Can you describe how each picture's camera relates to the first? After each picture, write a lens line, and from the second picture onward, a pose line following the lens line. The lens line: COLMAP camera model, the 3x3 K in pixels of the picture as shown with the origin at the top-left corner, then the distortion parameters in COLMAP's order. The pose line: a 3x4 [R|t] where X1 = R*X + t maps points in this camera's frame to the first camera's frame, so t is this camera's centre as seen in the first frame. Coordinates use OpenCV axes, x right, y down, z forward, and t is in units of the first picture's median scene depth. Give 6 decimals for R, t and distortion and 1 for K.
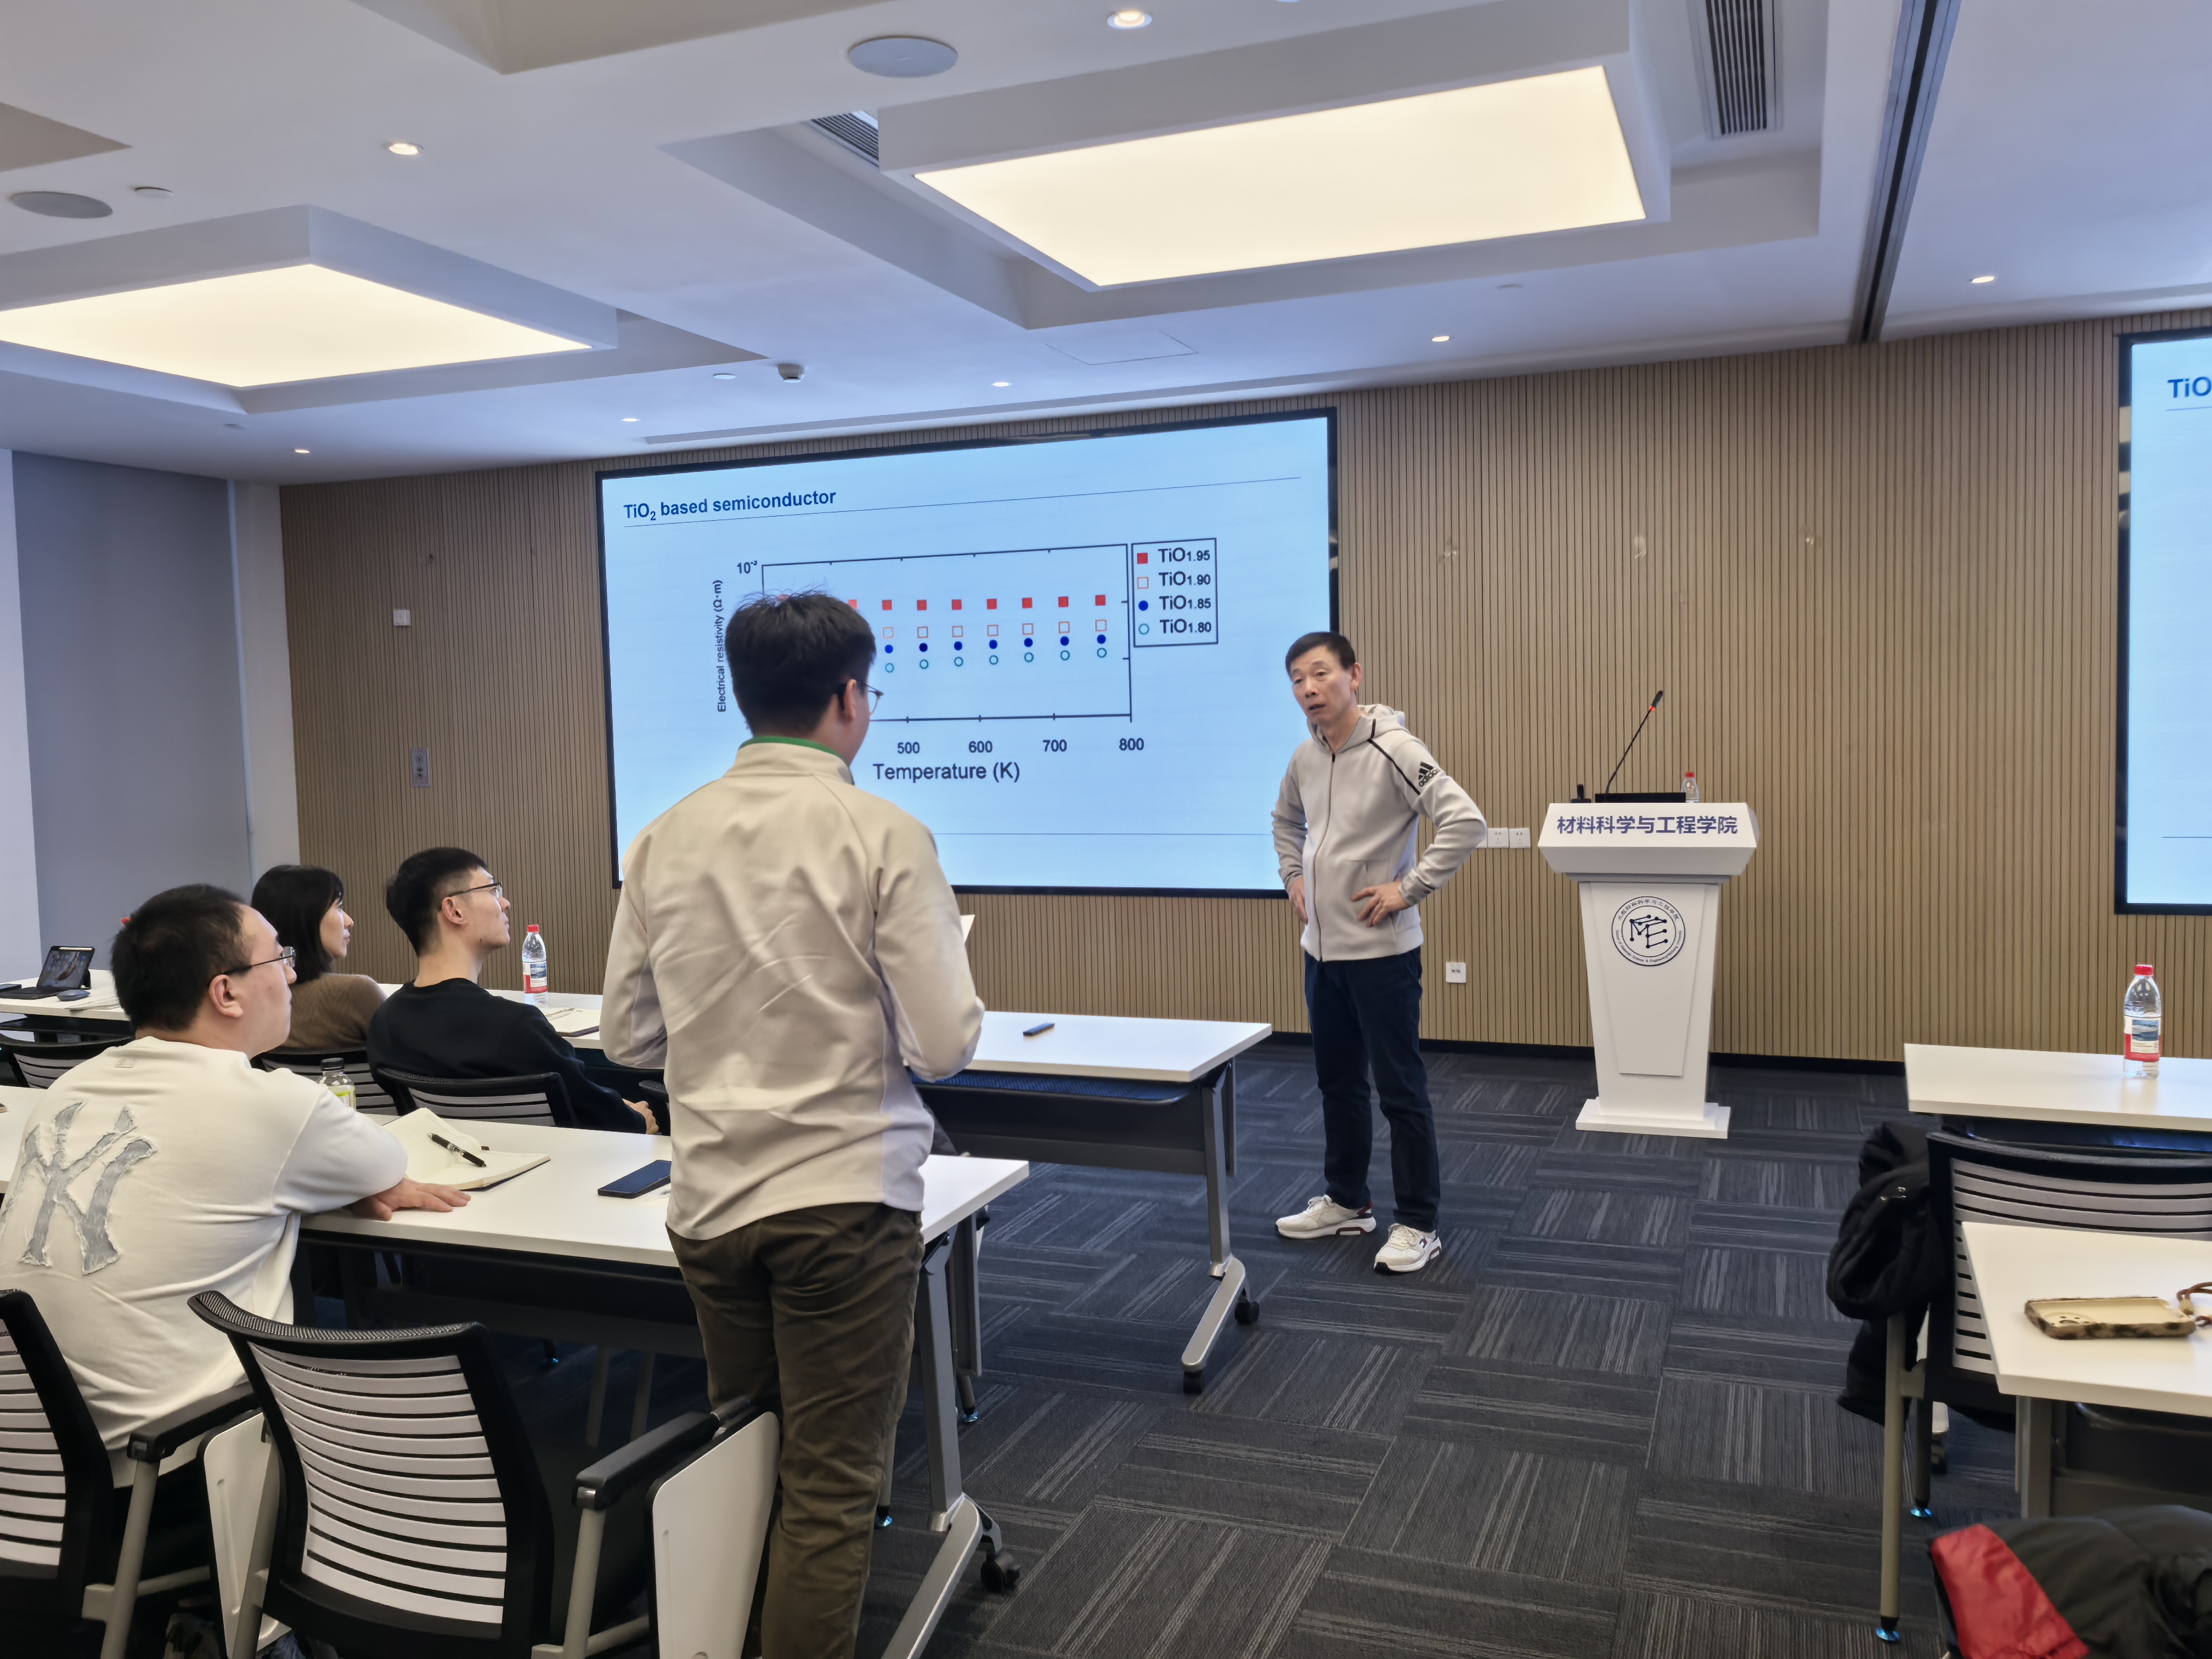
lens RADIAL K [[1744.2, 0, 1108.1], [0, 1744.2, 821.5], [0, 0, 1]] dist [0.045845, -0.063333]
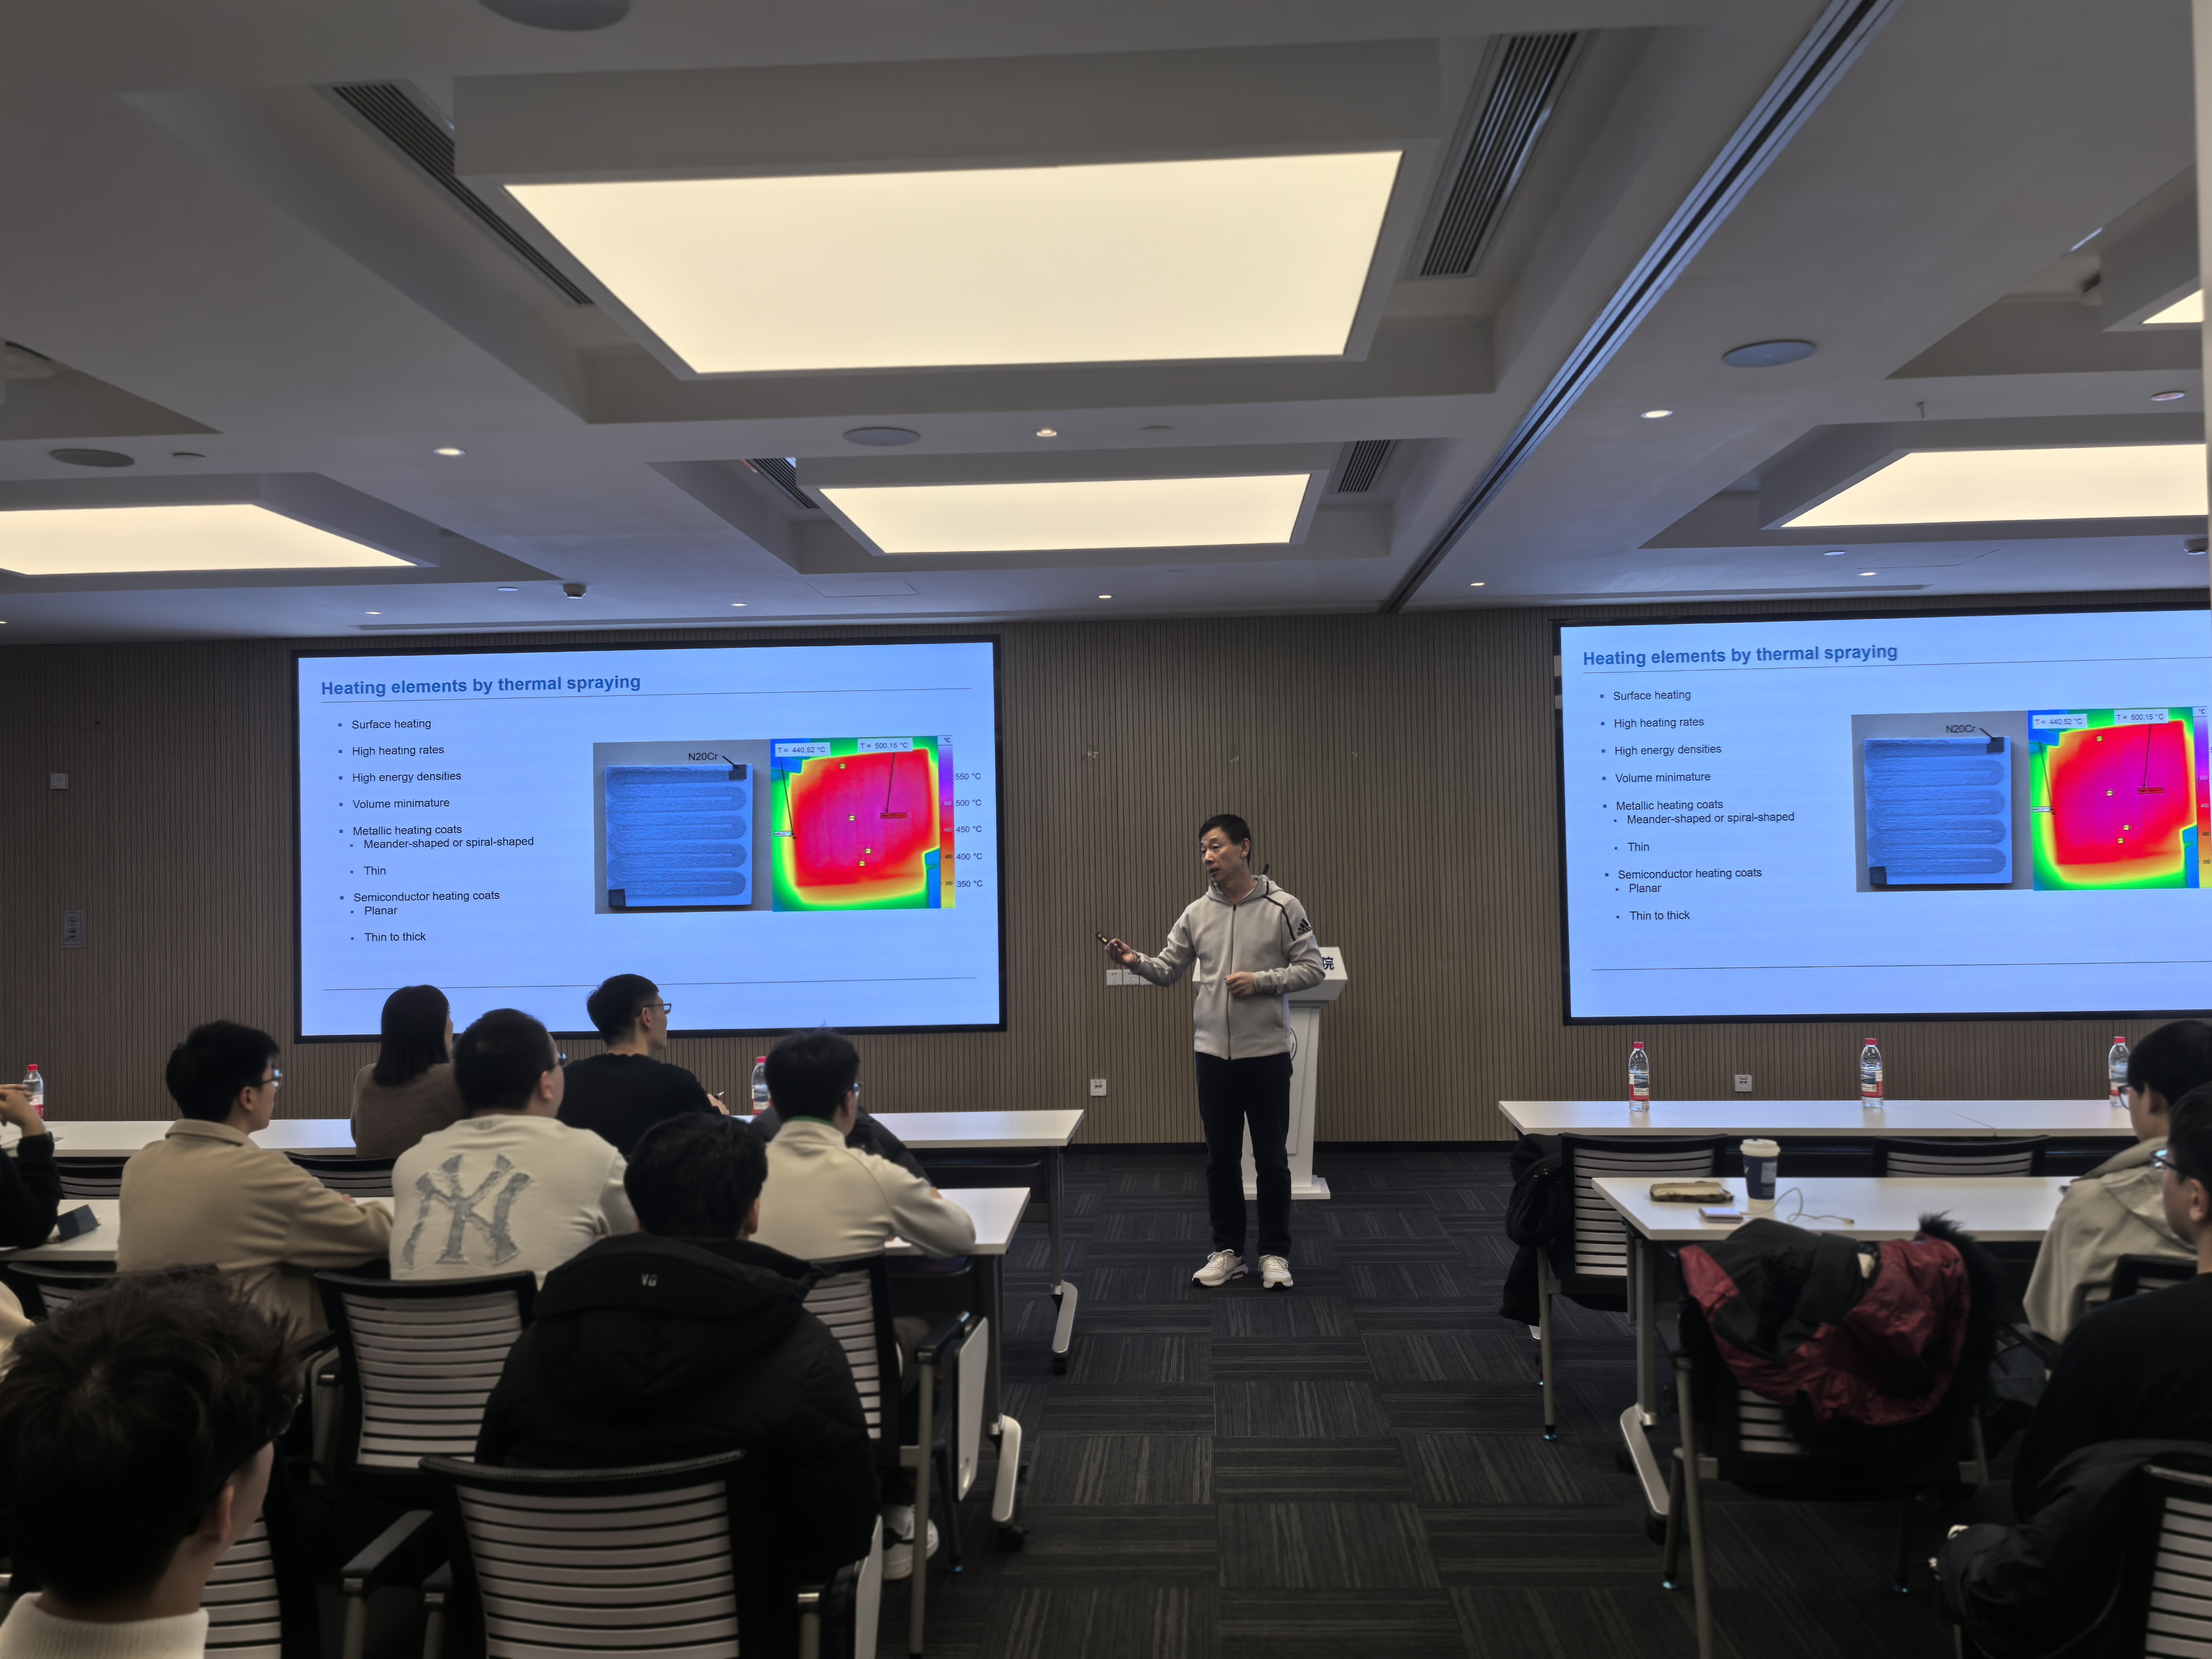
lens RADIAL K [[1762.4, 0, 1106.4], [0, 1762.4, 821.5], [0, 0, 1]] dist [0.000843, -0.002447]
pose [[0.949455, 0.011766, 0.313683, -0.239048], [0.015844, 0.996227, -0.085322, 0.005826], [-0.313504, 0.085979, 0.945687, -0.248042]]
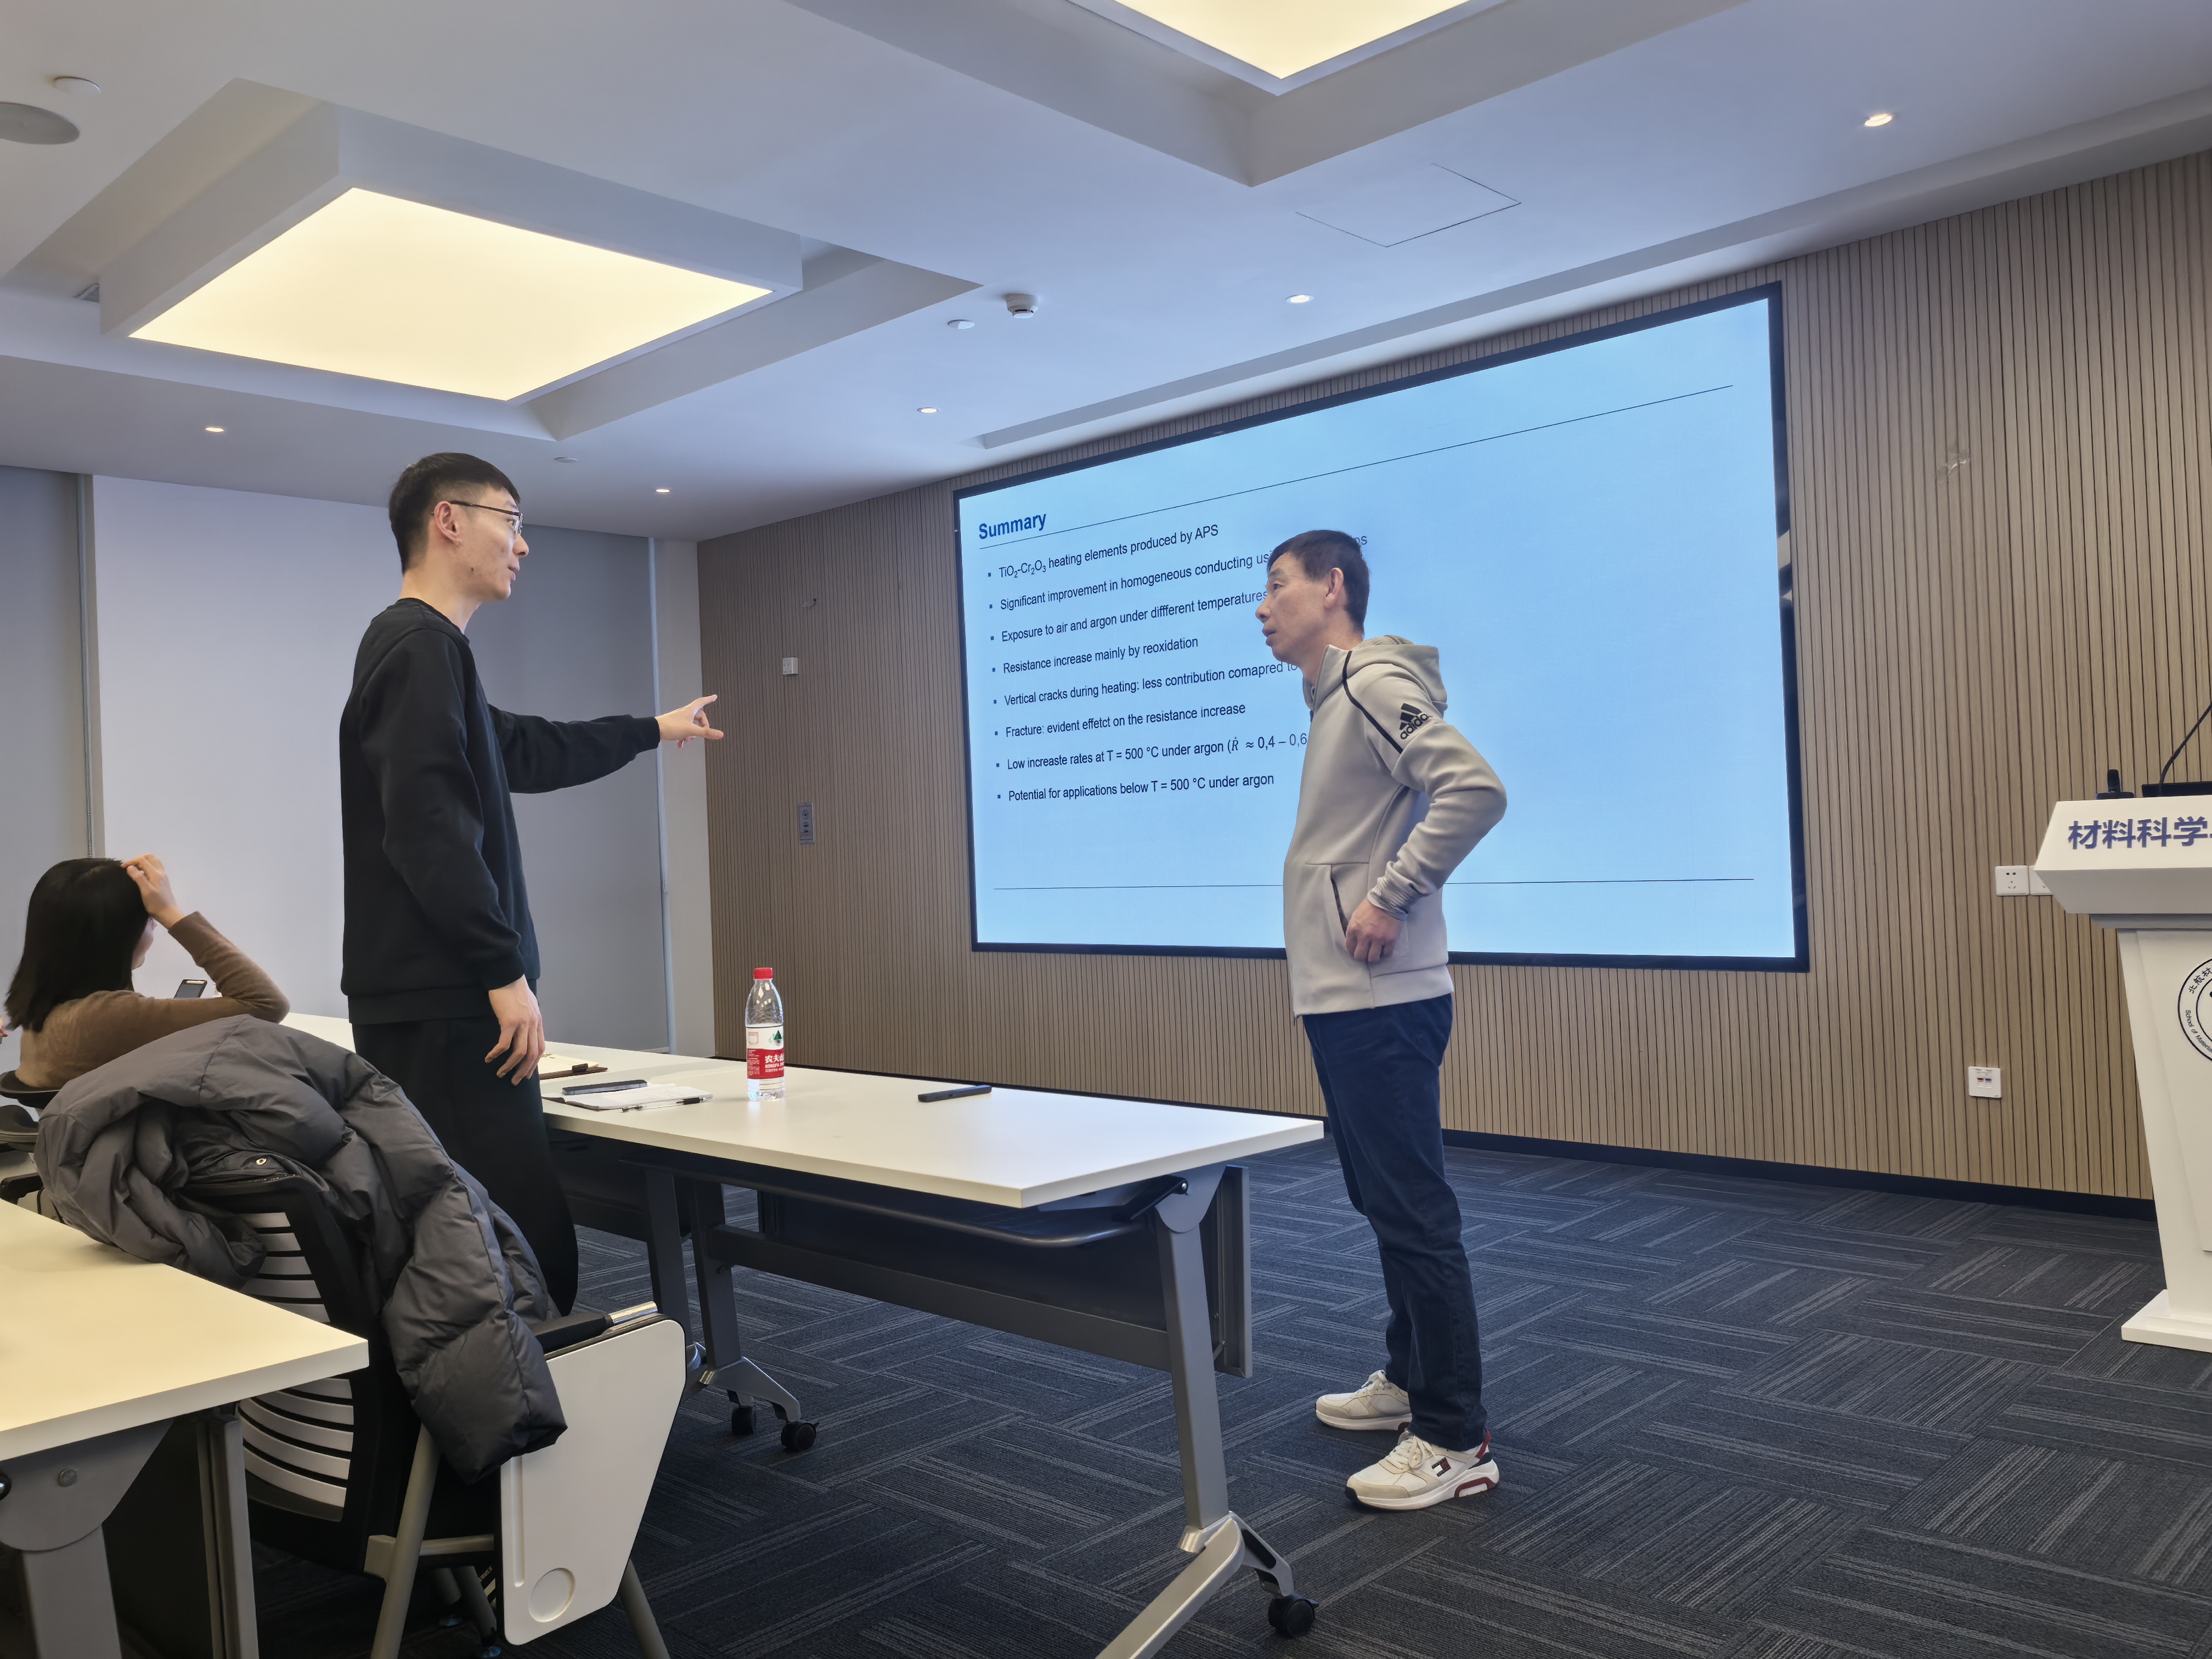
lens RADIAL K [[1744.2, 0, 1108.1], [0, 1744.2, 821.5], [0, 0, 1]] dist [0.045845, -0.063333]
pose [[0.925439, -0.016131, -0.378554, 0.183384], [-0.007291, 0.998150, -0.060356, 0.037963], [0.378828, 0.058616, 0.923609, 0.309139]]
